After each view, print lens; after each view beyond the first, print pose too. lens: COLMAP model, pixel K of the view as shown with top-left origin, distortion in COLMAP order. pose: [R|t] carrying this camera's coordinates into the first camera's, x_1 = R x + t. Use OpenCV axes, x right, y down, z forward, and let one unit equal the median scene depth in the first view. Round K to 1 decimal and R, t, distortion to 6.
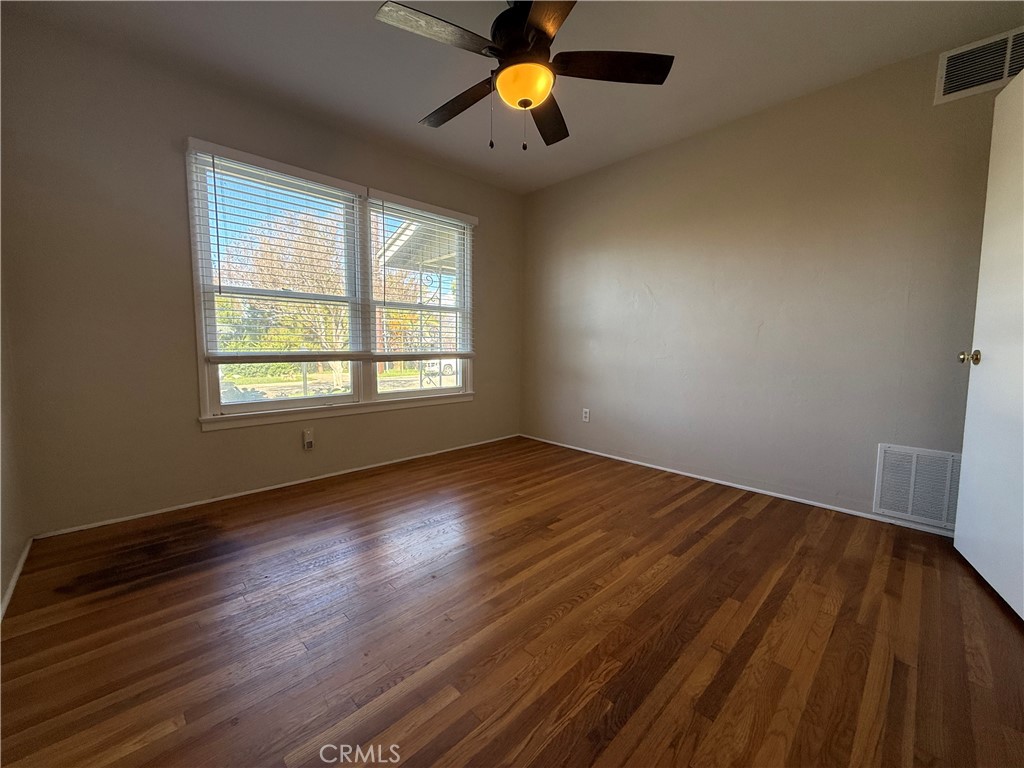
lens RADIAL K [[409.4, 0, 510.7], [0, 409.4, 381.8], [0, 0, 1]] dist [-0.001626, 0.000117]
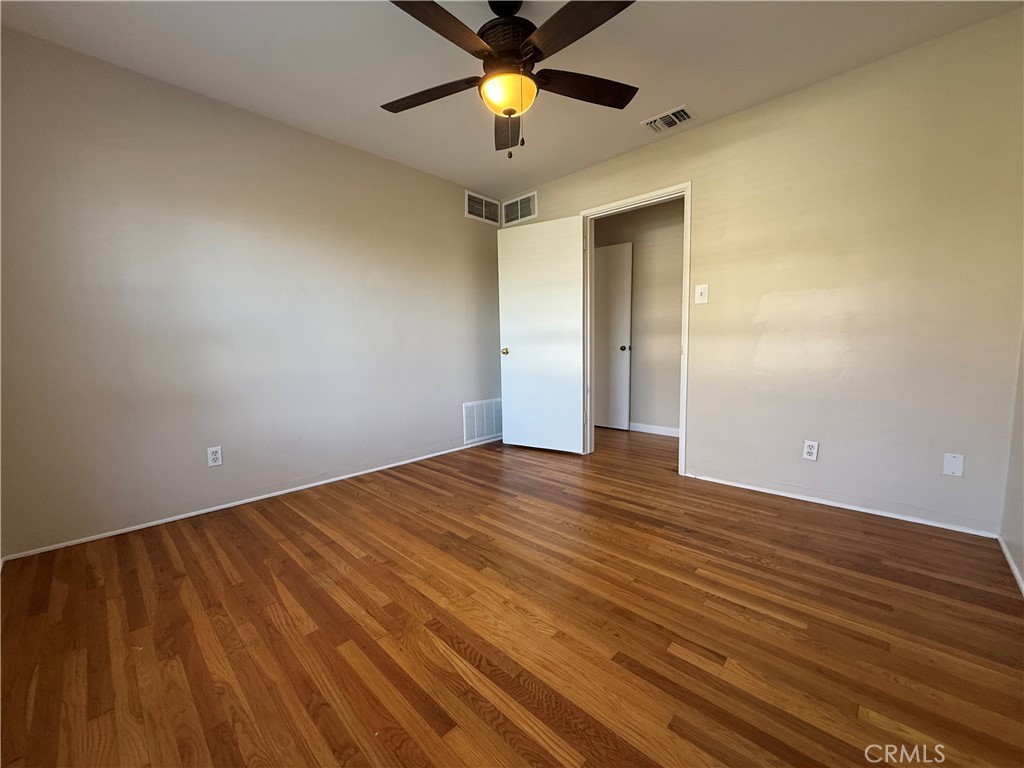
lens RADIAL K [[409.4, 0, 507.6], [0, 409.4, 379.6], [0, 0, 1]] dist [-0.001626, 0.000117]
pose [[-0.029014, -0.093333, 0.995212, -0.789310], [0.106983, 0.989622, 0.095928, -0.092768], [-0.993837, 0.109254, -0.018728, 0.826448]]
